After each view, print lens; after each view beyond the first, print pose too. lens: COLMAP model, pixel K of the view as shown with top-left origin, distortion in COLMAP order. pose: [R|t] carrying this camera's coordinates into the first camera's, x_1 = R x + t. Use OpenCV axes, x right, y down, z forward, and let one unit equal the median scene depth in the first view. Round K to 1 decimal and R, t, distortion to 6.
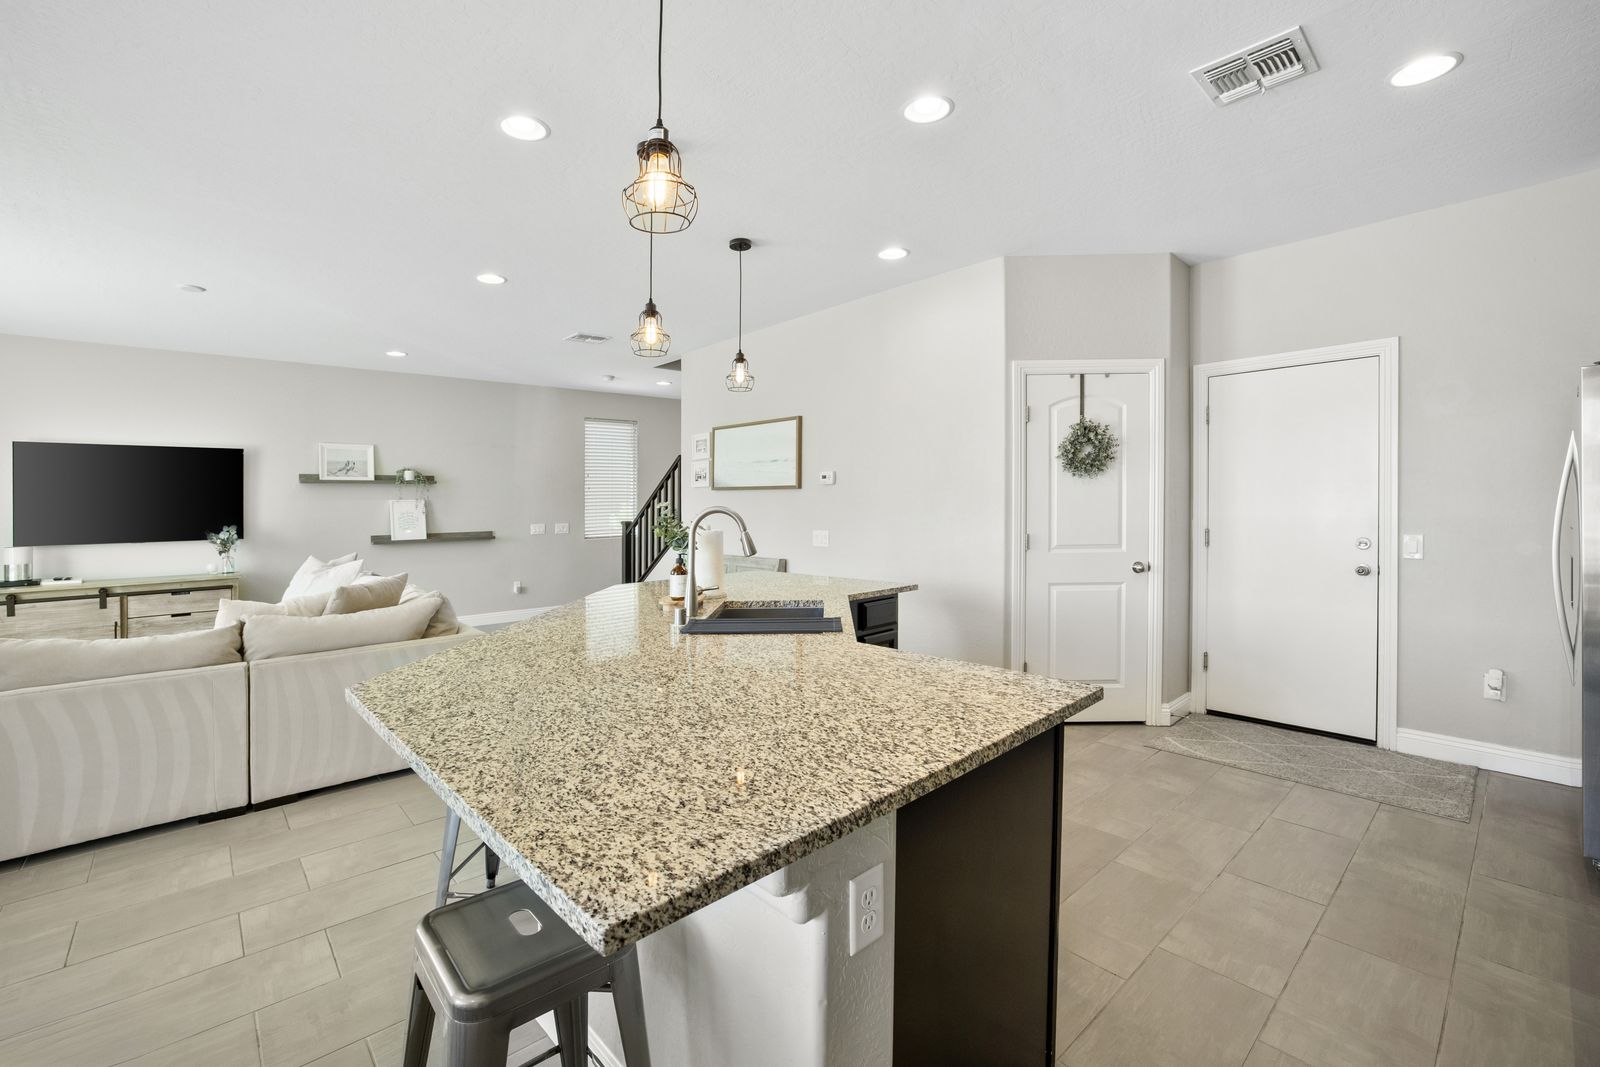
lens RADIAL K [[642.7, 0, 800.0], [0, 642.7, 533.5], [0, 0, 1]] dist [-0.035533, 0.013423]
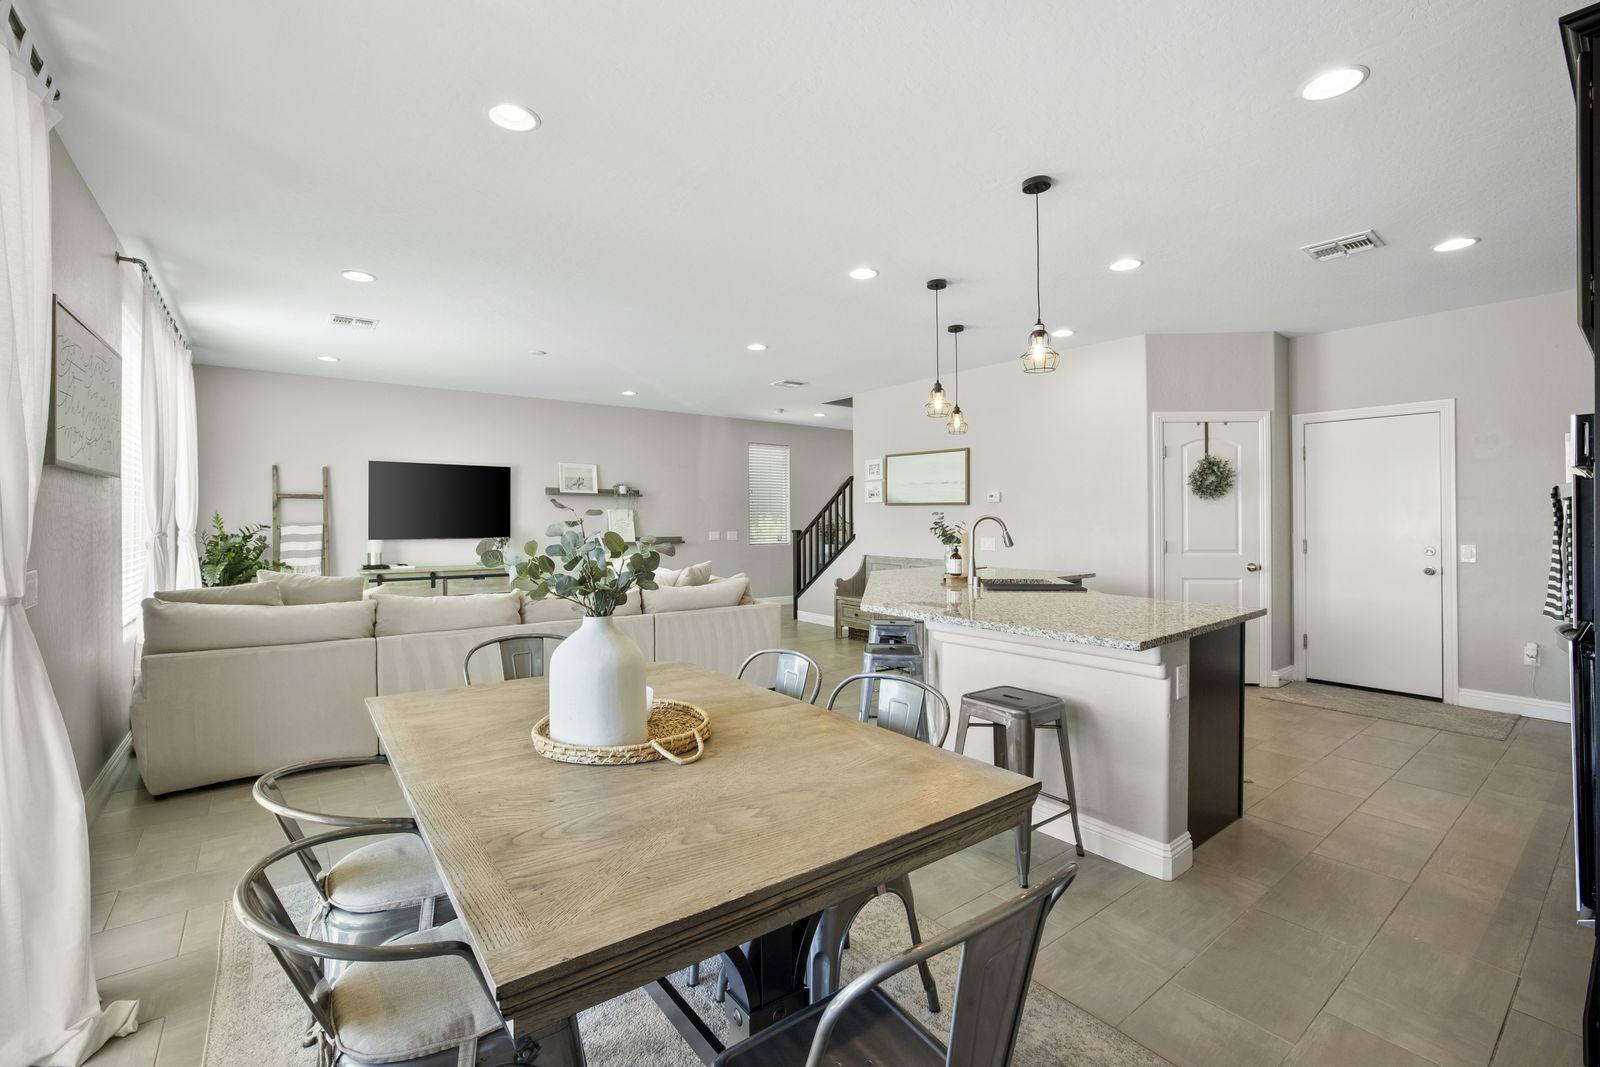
lens RADIAL K [[667.3, 0, 801.6], [0, 667.3, 524.2], [0, 0, 1]] dist [-0.030919, 0.013892]
pose [[0.997995, 0.015944, -0.061254, -0.310867], [-0.018505, 0.998968, -0.041477, 0.036139], [0.060530, 0.042528, 0.997260, -0.416956]]
